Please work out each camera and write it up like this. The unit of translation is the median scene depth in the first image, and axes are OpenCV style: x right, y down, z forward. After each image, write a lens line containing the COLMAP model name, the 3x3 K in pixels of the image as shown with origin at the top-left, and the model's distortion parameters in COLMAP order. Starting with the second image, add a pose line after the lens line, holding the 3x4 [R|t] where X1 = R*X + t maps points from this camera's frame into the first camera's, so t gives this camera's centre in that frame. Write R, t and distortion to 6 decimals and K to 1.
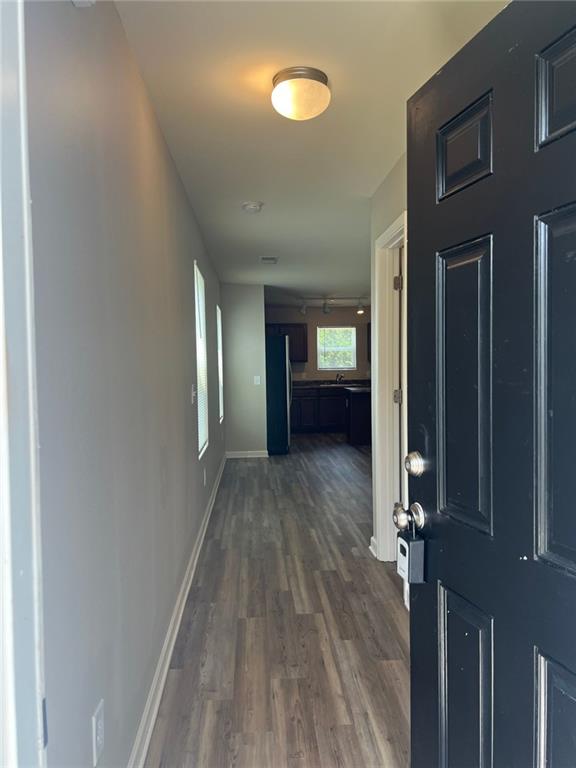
lens RADIAL K [[580.7, 0, 287.9], [0, 580.7, 384.9], [0, 0, 1]] dist [0.052917, -0.066263]
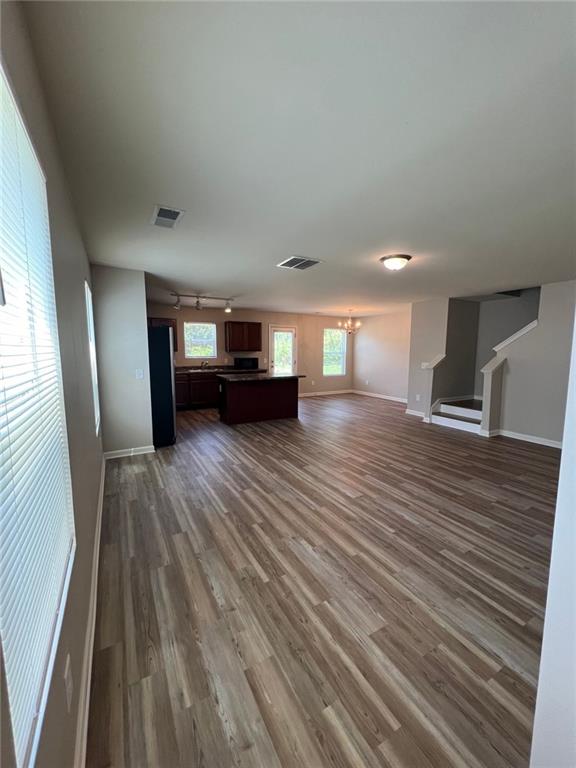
lens RADIAL K [[304.8, 0, 289.7], [0, 304.8, 383.9], [0, 0, 1]] dist [-0.002757, -0.000323]
pose [[0.894861, -0.029840, 0.445346, -0.051754], [-0.006451, 0.996794, 0.079751, -0.030455], [-0.446298, -0.074238, 0.891800, 0.419699]]
